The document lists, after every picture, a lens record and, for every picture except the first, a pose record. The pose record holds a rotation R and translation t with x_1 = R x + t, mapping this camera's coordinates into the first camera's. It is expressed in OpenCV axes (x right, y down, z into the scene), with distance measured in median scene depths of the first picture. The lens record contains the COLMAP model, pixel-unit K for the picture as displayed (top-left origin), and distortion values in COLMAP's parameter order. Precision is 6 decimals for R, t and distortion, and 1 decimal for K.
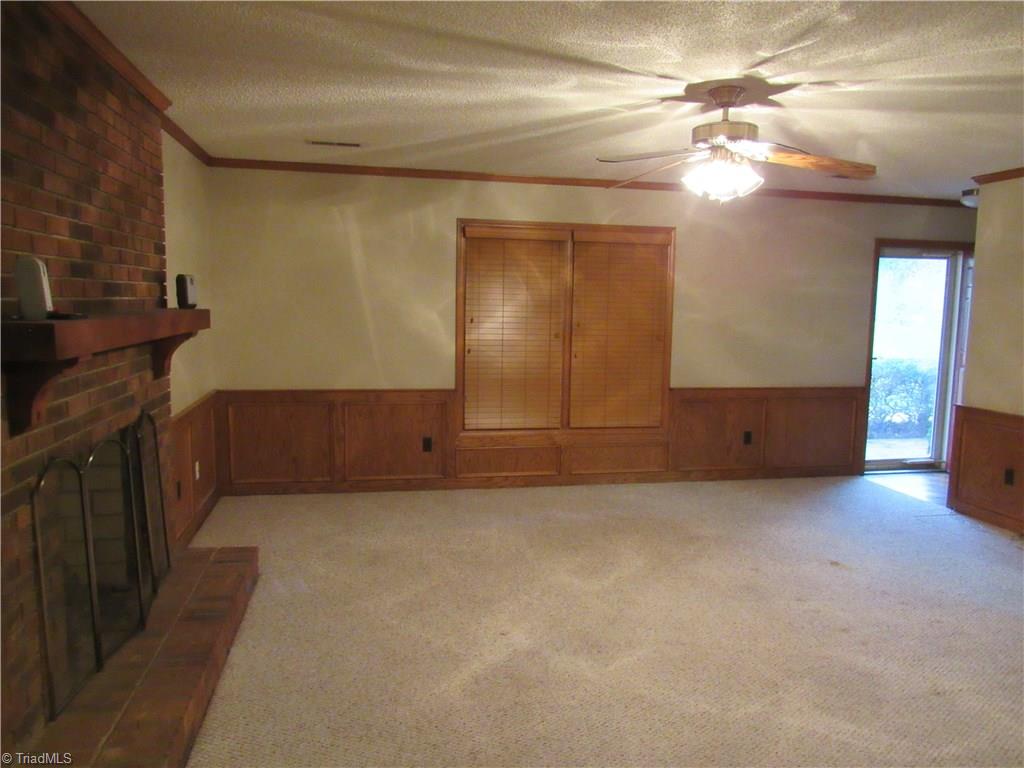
lens RADIAL K [[733.1, 0, 511.5], [0, 733.1, 386.3], [0, 0, 1]] dist [-0.026939, 0.003534]
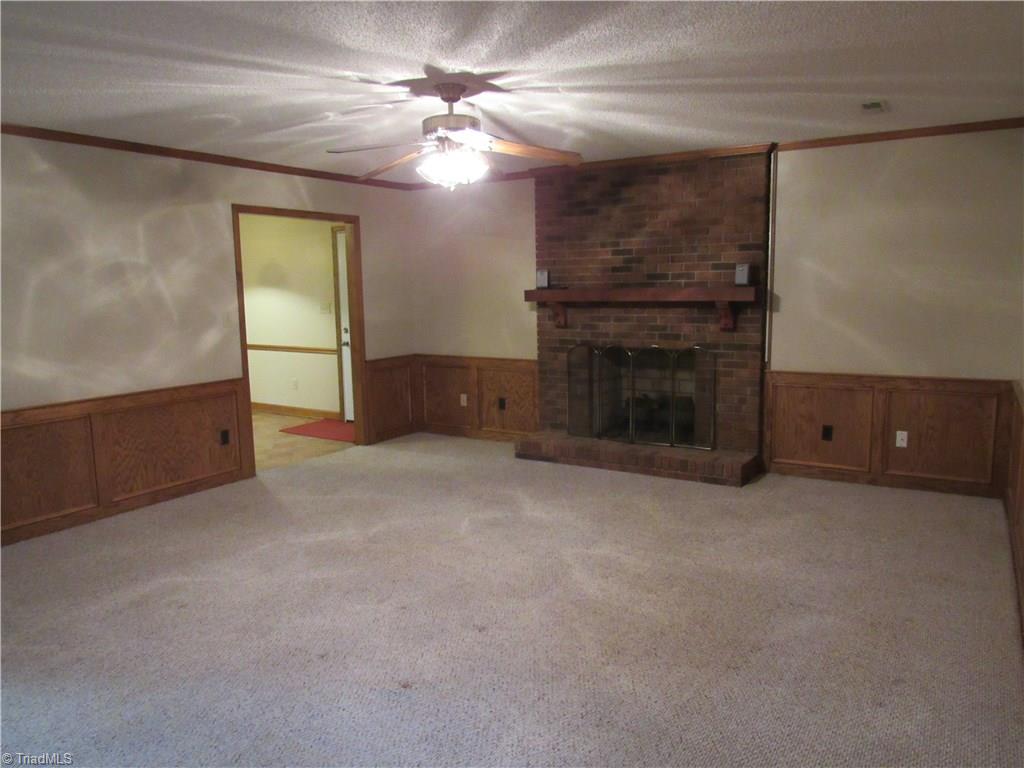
lens RADIAL K [[733.1, 0, 512.2], [0, 733.1, 384.6], [0, 0, 1]] dist [-0.026939, 0.003534]
pose [[-0.690925, 0.095001, -0.716657, 1.013427], [-0.076693, 0.976101, 0.203333, -0.188520], [0.718847, 0.195451, -0.667127, 1.801776]]
